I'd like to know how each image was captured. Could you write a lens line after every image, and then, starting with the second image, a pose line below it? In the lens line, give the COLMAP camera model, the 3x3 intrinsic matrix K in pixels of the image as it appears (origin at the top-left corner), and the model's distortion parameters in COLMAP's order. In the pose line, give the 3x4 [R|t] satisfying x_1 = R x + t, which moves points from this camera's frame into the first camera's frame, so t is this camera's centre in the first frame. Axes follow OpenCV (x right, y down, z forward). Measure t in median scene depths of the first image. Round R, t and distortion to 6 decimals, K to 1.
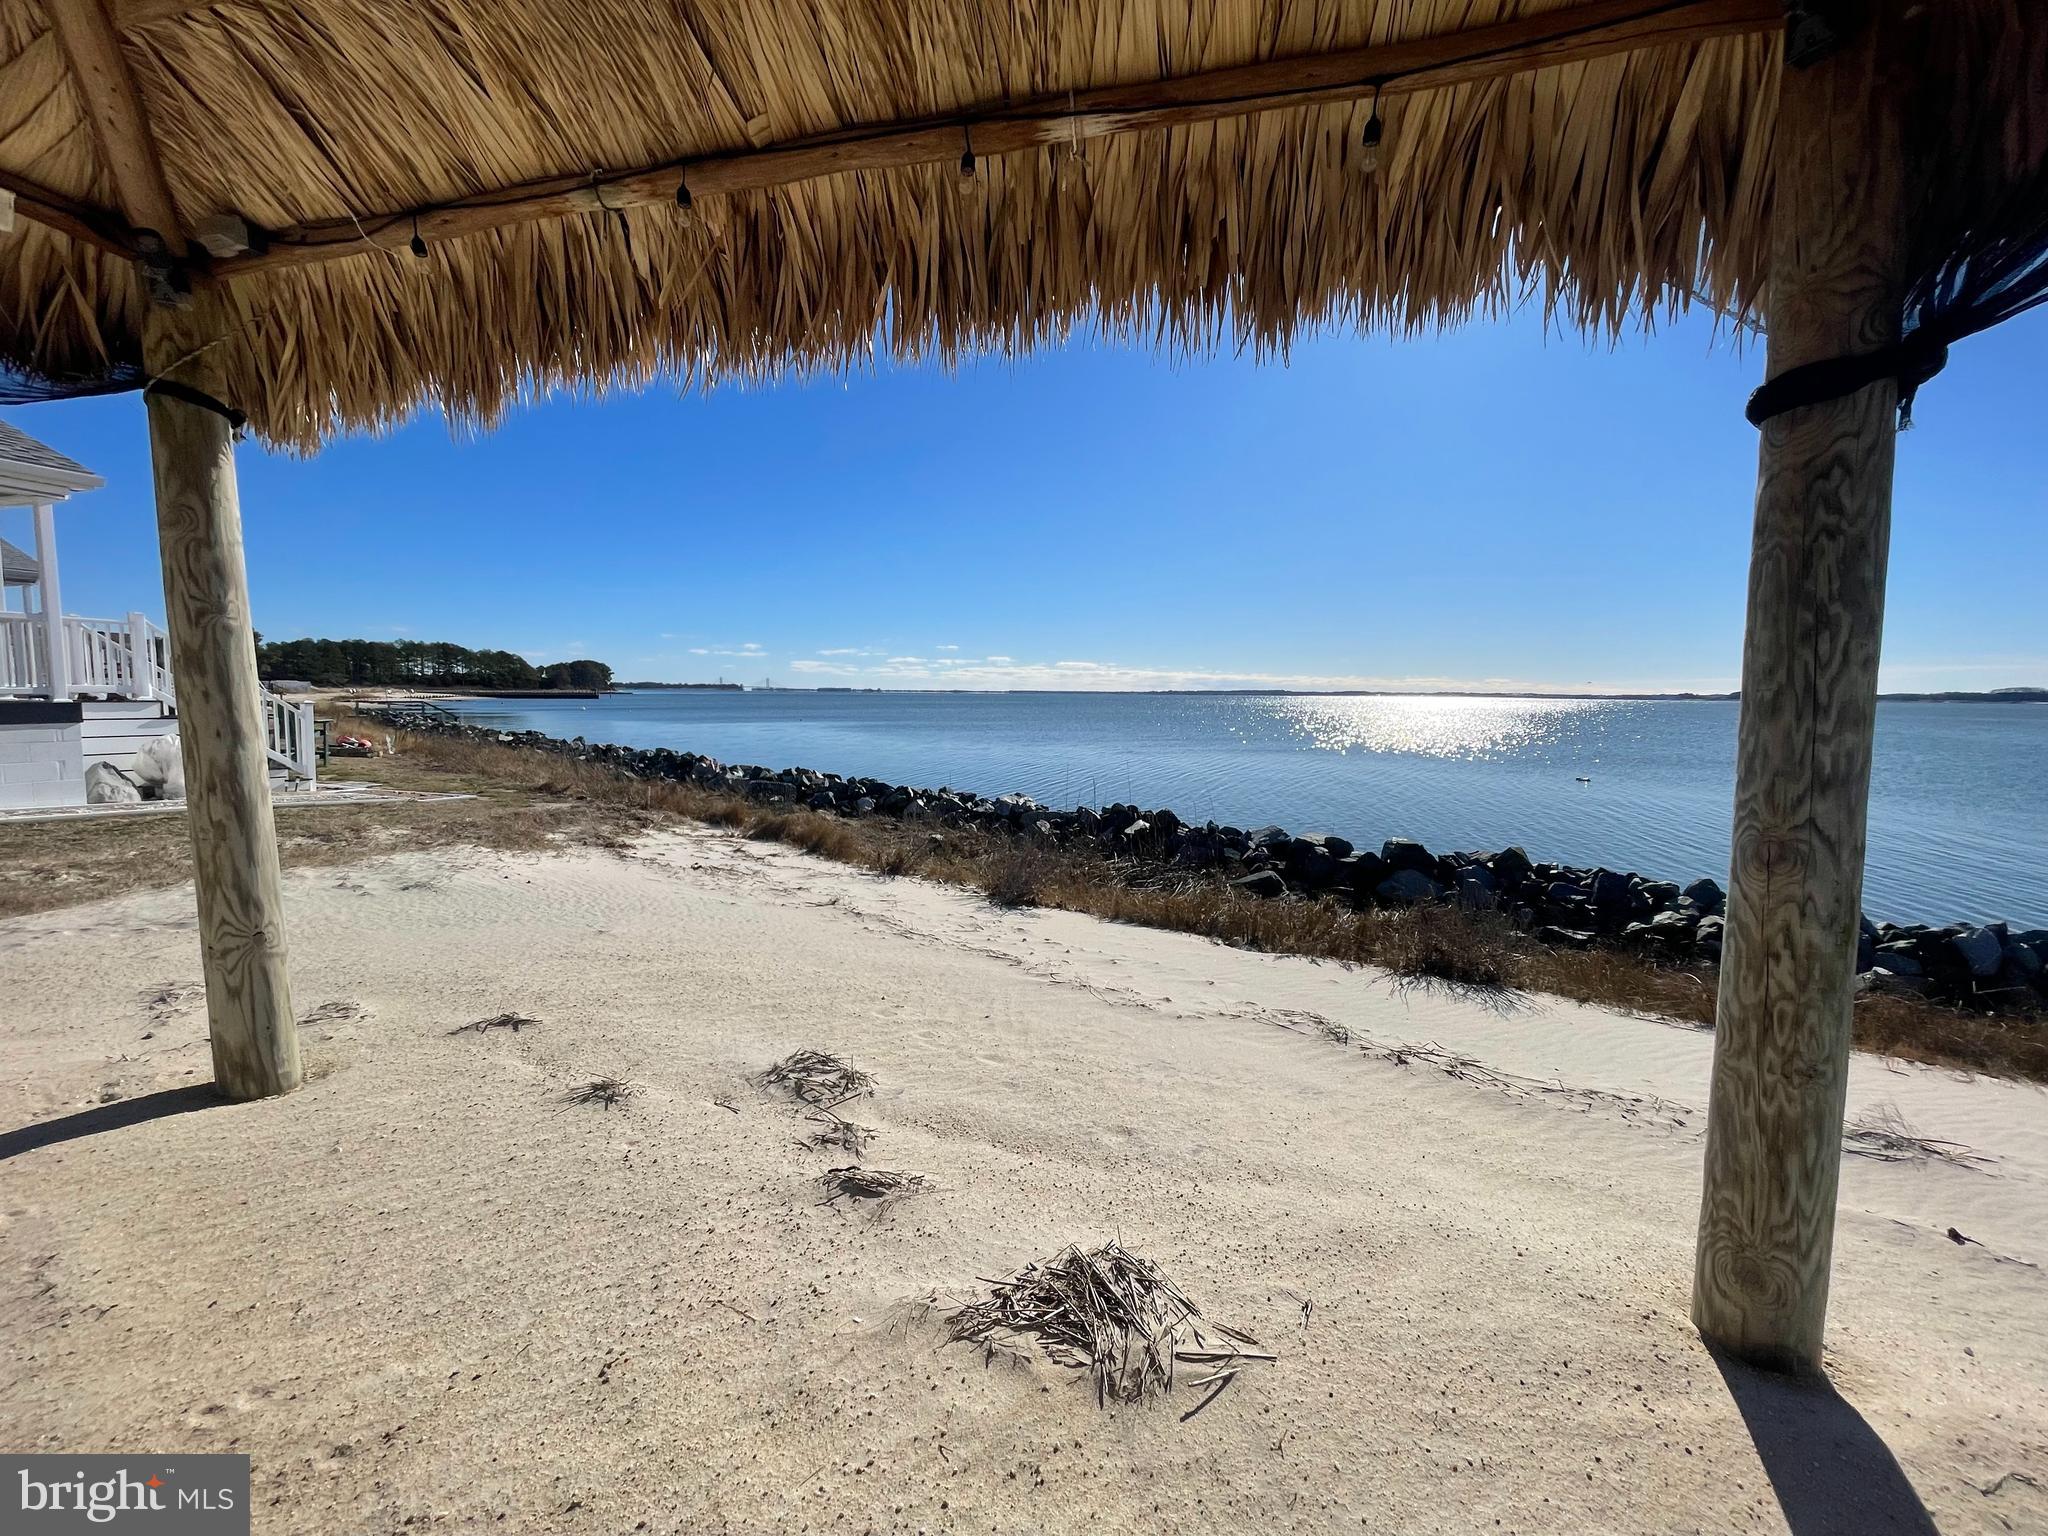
lens RADIAL K [[816.3, 0, 1024.3], [0, 816.3, 766.1], [0, 0, 1]] dist [0.000278, -0.001063]
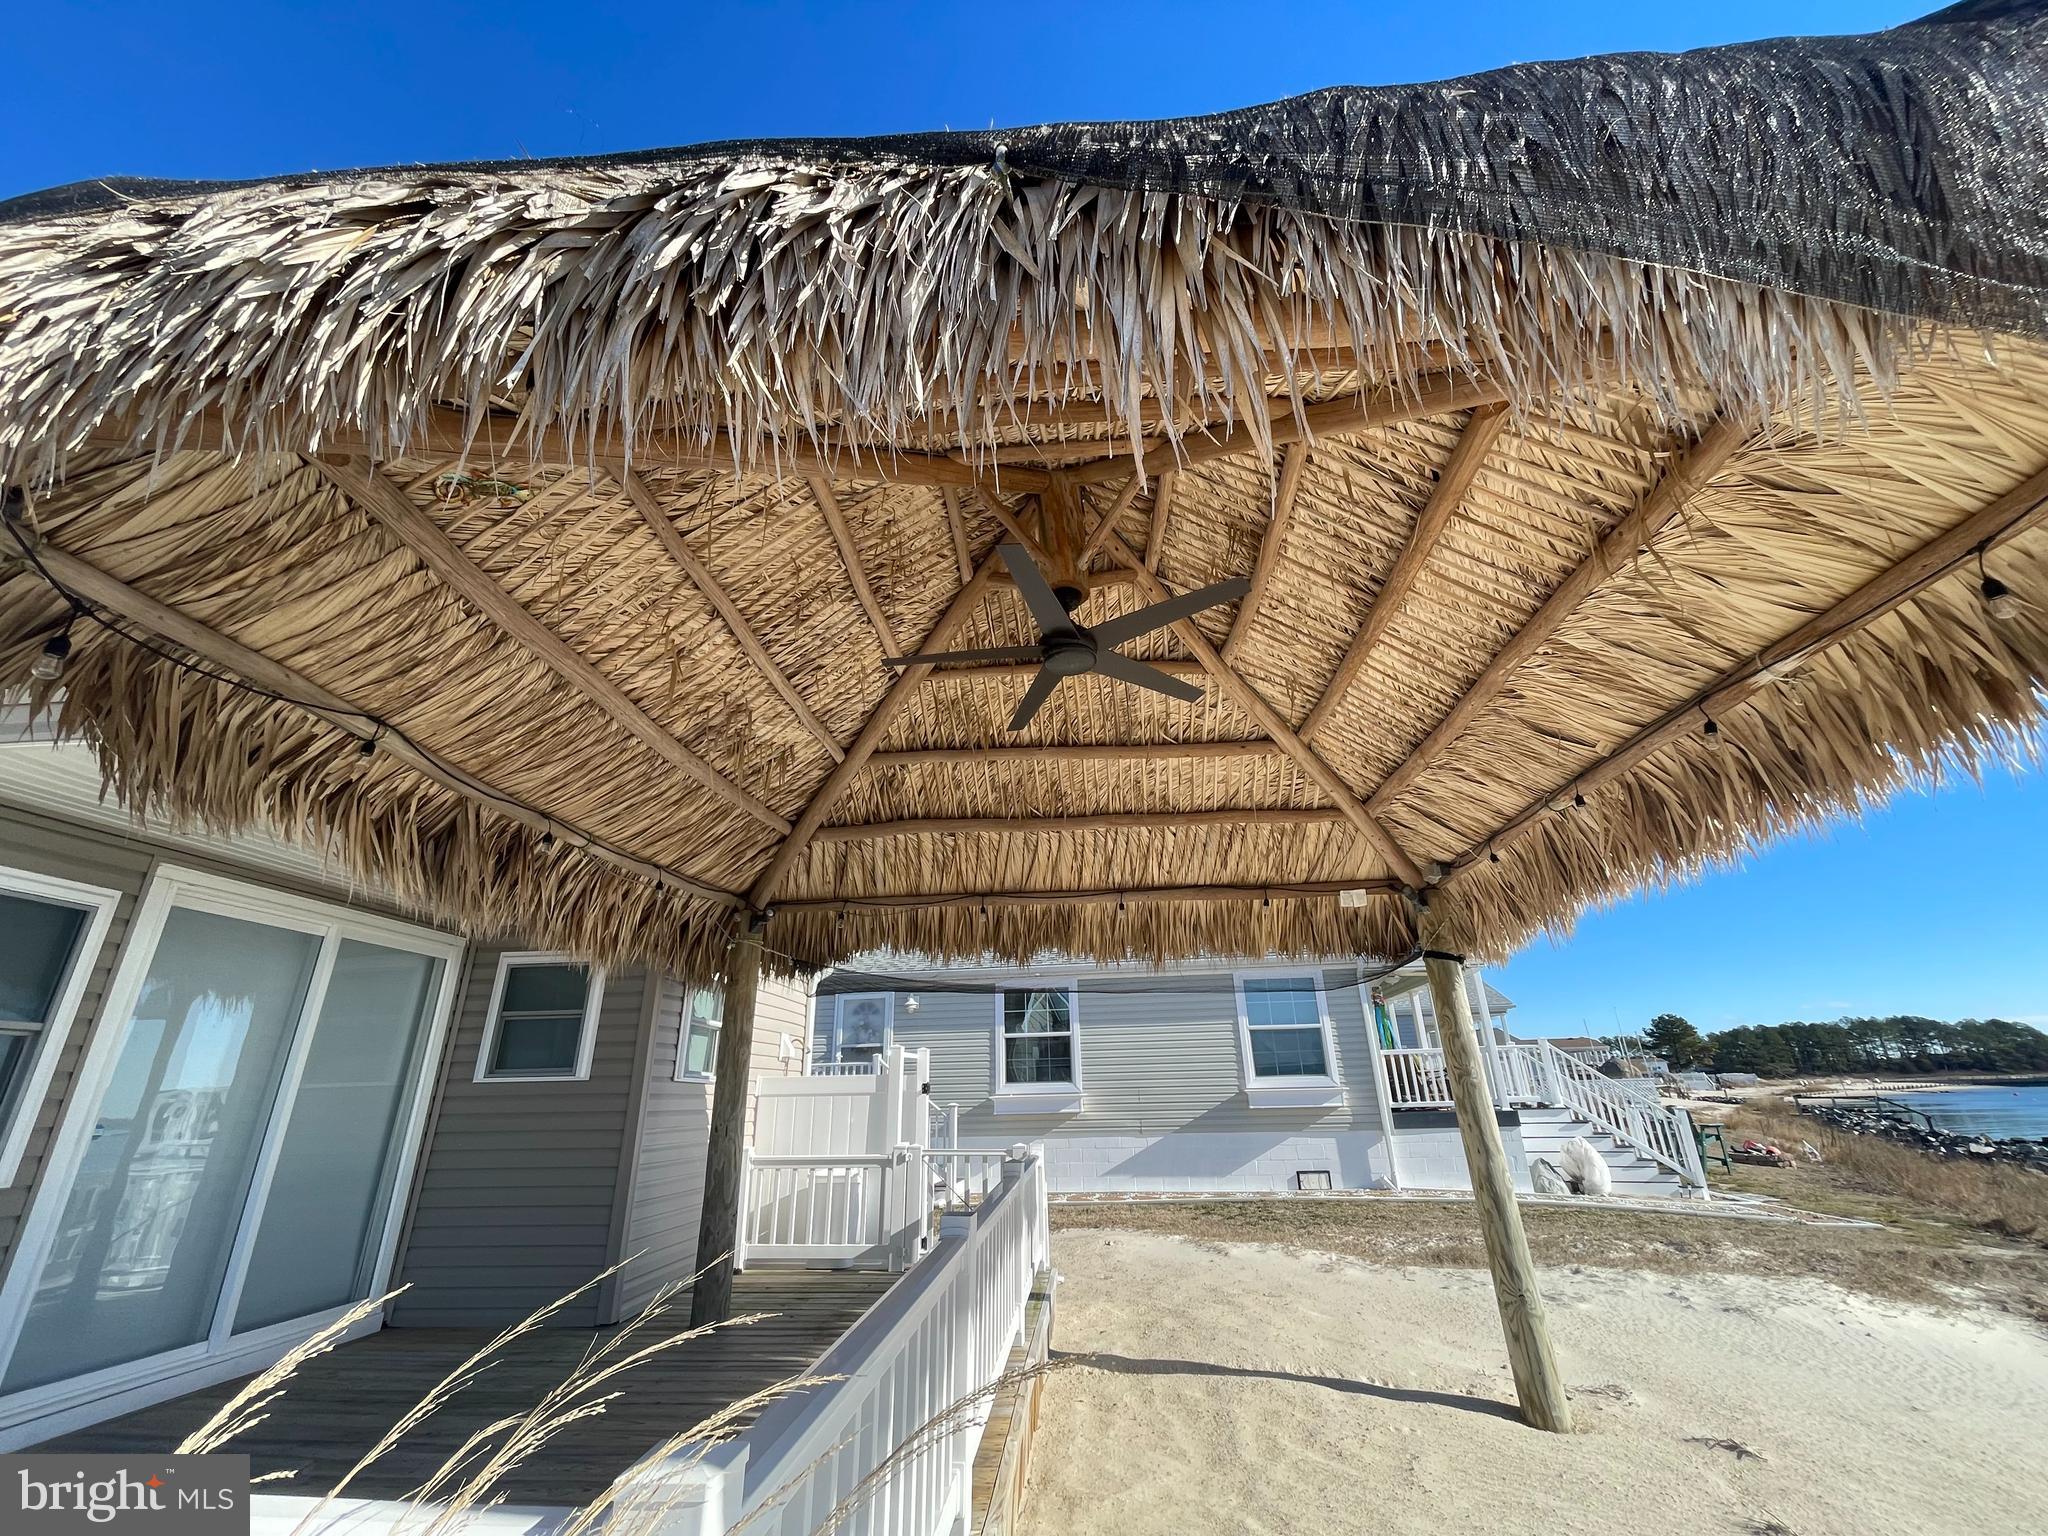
lens RADIAL K [[816.3, 0, 1022.2], [0, 816.3, 764.9], [0, 0, 1]] dist [0.000278, -0.001063]
pose [[0.151967, -0.383917, -0.910777, 0.267012], [-0.064096, 0.915711, -0.396692, -0.014823], [0.986305, 0.118661, 0.114551, -0.082825]]
